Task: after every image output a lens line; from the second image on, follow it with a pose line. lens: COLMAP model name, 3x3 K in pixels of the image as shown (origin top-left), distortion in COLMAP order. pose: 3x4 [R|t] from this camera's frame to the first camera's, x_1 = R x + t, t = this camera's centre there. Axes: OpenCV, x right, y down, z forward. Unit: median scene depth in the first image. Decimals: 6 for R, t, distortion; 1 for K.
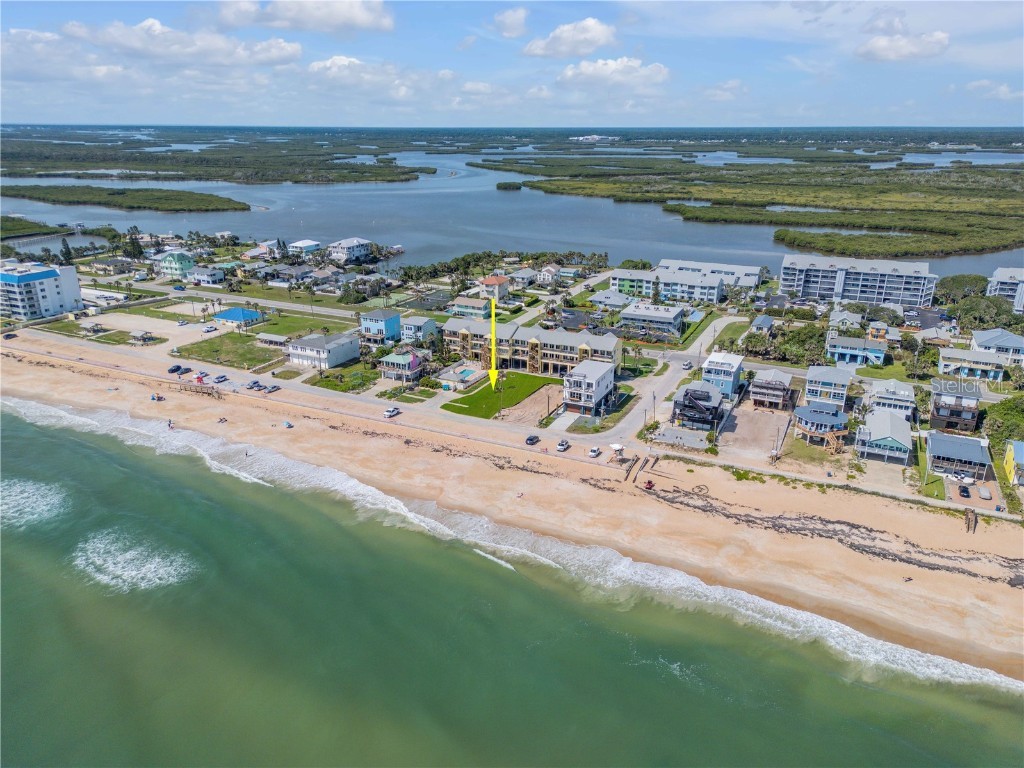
lens RADIAL K [[720.0, 0, 512.0], [0, 720.0, 384.0], [0, 0, 1]] dist [0.087081, -0.087339]
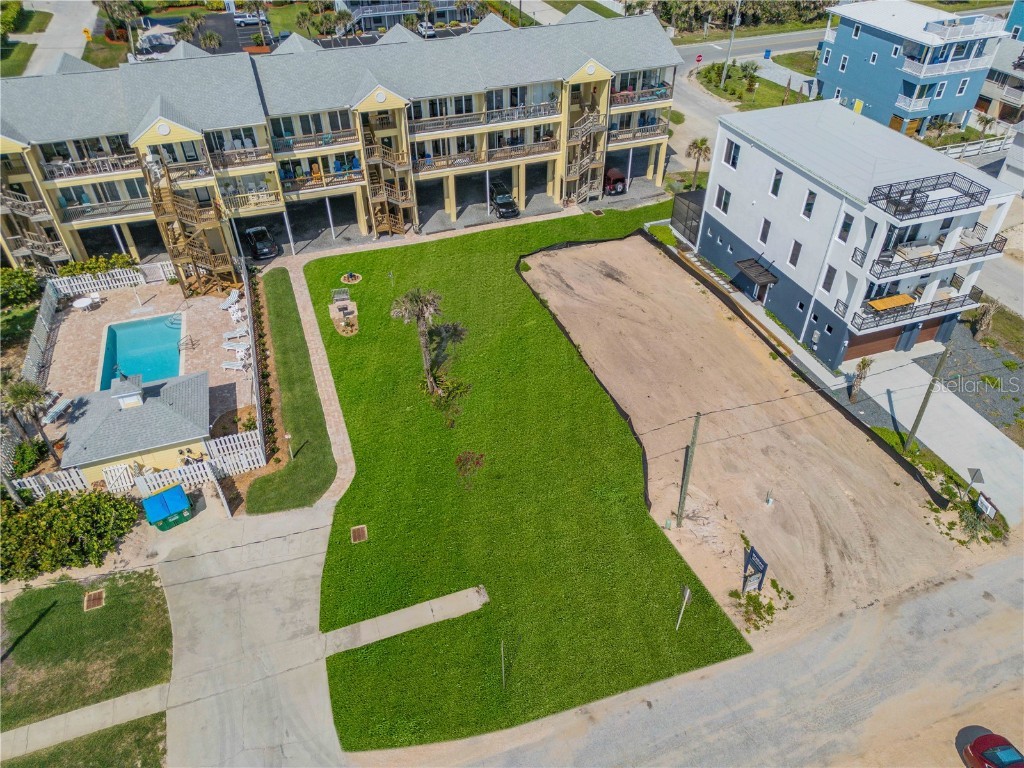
lens RADIAL K [[716.1, 0, 512.0], [0, 716.1, 381.5], [0, 0, 1]] dist [0.084555, -0.082153]
pose [[0.705707, -0.453596, 0.544269, -0.102548], [0.245684, 0.877200, 0.412505, -0.063463], [-0.664543, -0.157389, 0.730487, 0.747468]]
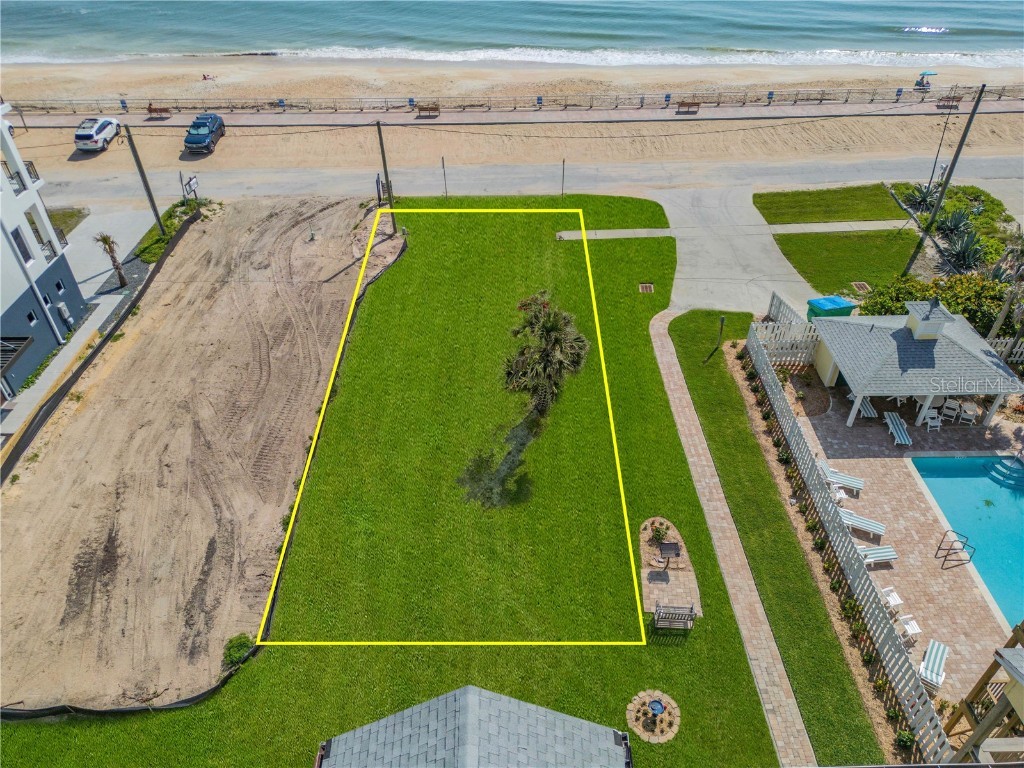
lens RADIAL K [[711.2, 0, 513.4], [0, 711.2, 390.7], [0, 0, 1]] dist [0.085481, -0.083548]
pose [[-0.894711, 0.286706, -0.342478, 0.035302], [-0.143284, 0.542009, 0.828067, -0.104161], [0.423038, 0.789953, -0.443862, 0.953857]]
